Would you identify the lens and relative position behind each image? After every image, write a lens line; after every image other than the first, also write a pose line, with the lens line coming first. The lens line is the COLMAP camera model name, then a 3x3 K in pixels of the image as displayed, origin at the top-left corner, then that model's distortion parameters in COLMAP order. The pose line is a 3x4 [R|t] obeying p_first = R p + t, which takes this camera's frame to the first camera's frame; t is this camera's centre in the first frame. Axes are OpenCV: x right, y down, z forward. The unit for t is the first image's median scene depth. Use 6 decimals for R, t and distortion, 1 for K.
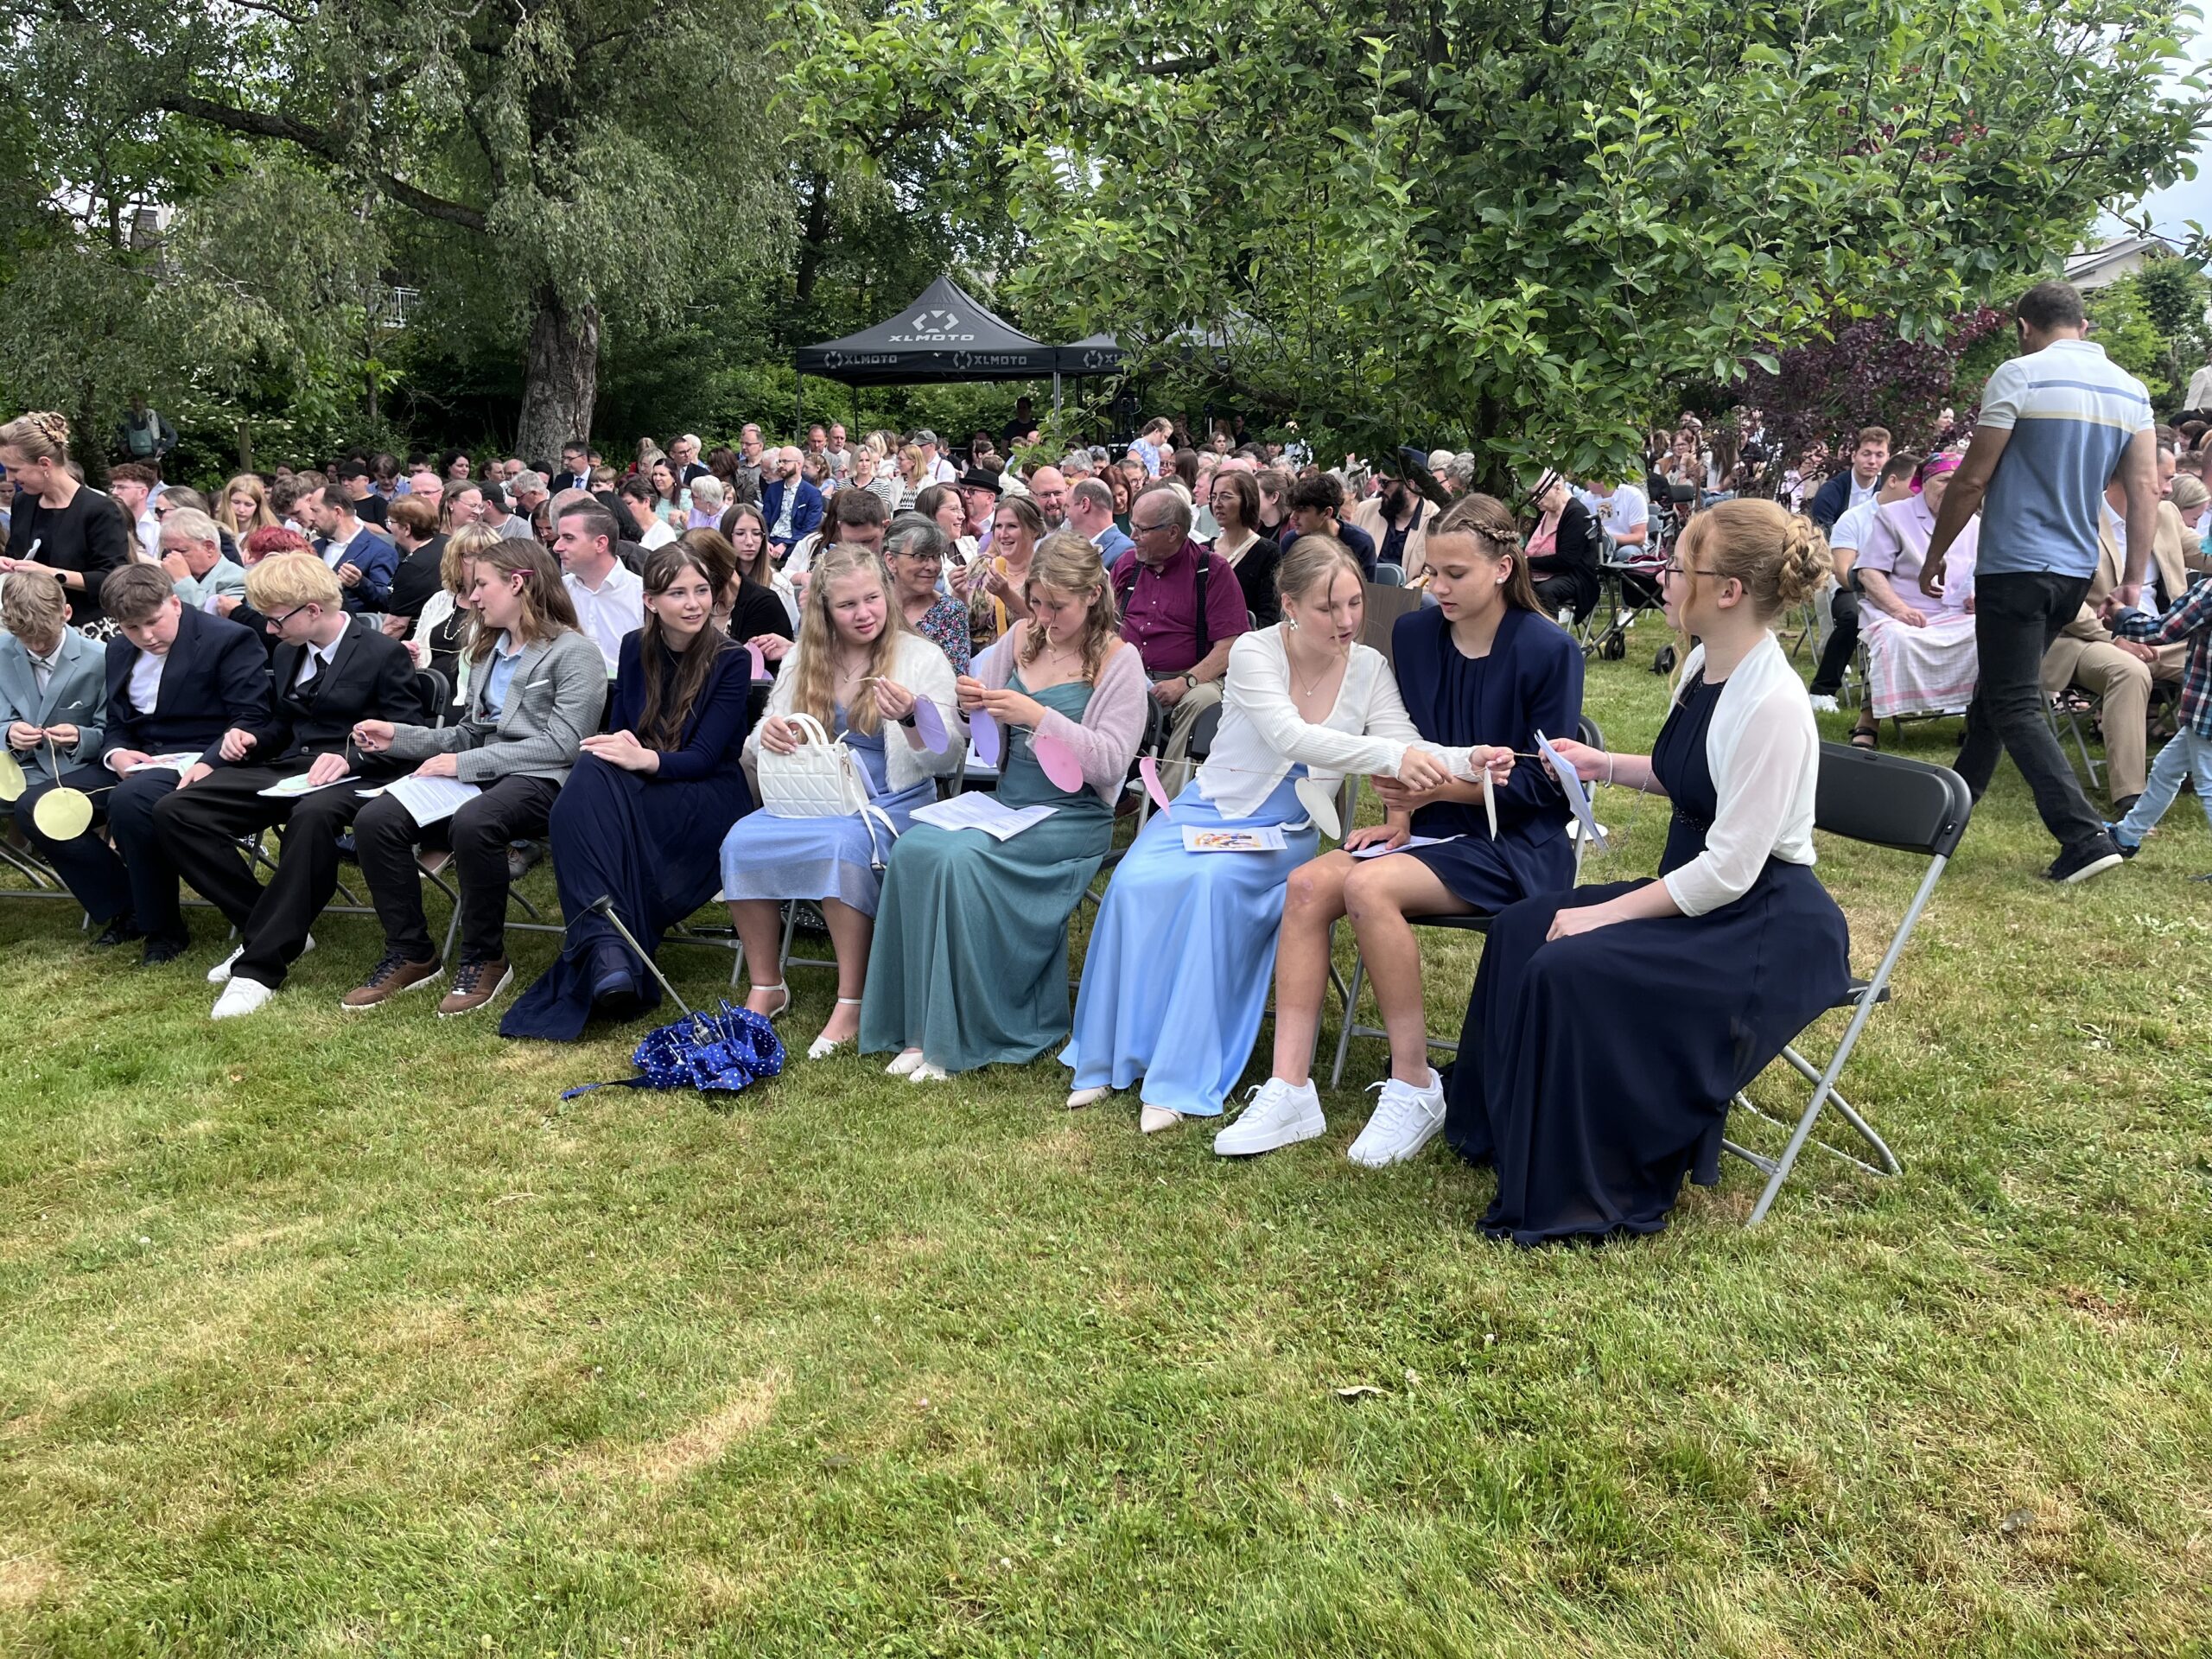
lens RADIAL K [[1669.2, 0, 1086.3], [0, 1669.2, 821.8], [0, 0, 1]] dist [0.075362, -0.100177]
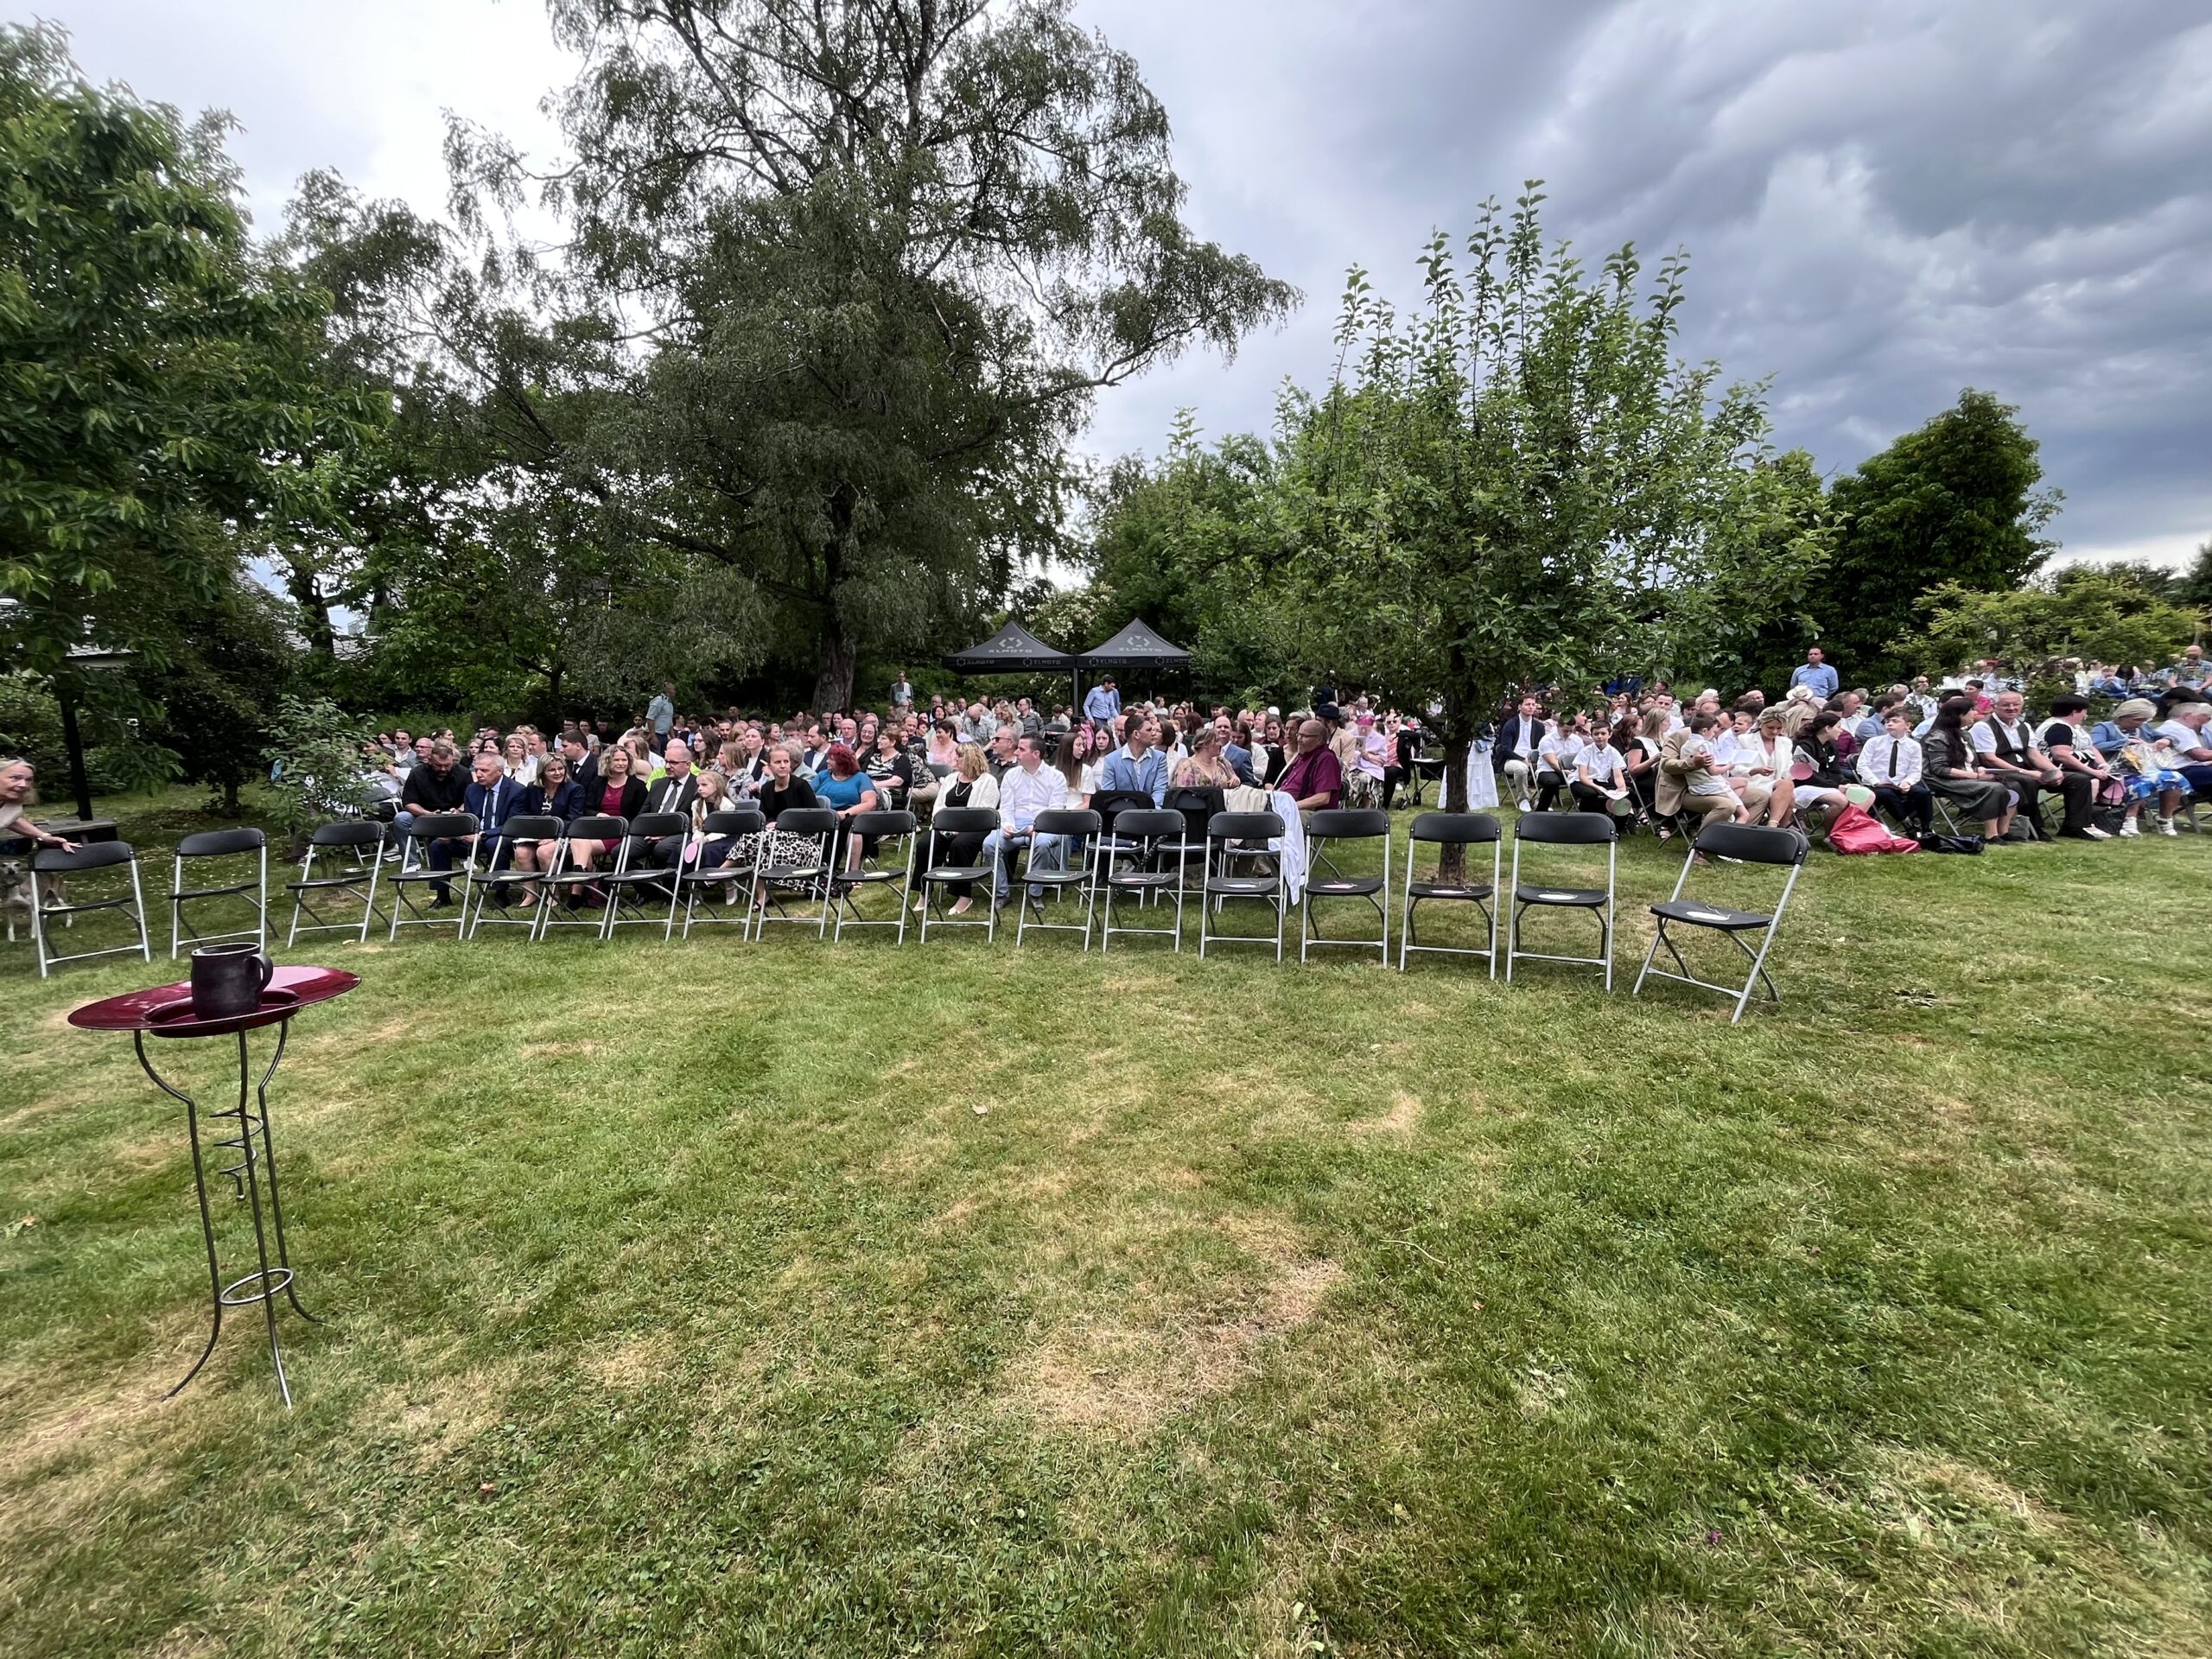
lens RADIAL K [[896.0, 0, 1100.4], [0, 896.0, 831.3], [0, 0, 1]] dist [-0.011882, -0.000075]
pose [[0.994957, -0.015269, 0.099136, -0.705169], [0.023265, 0.996522, -0.080011, 0.054378], [-0.097570, 0.081914, 0.991852, -0.218968]]
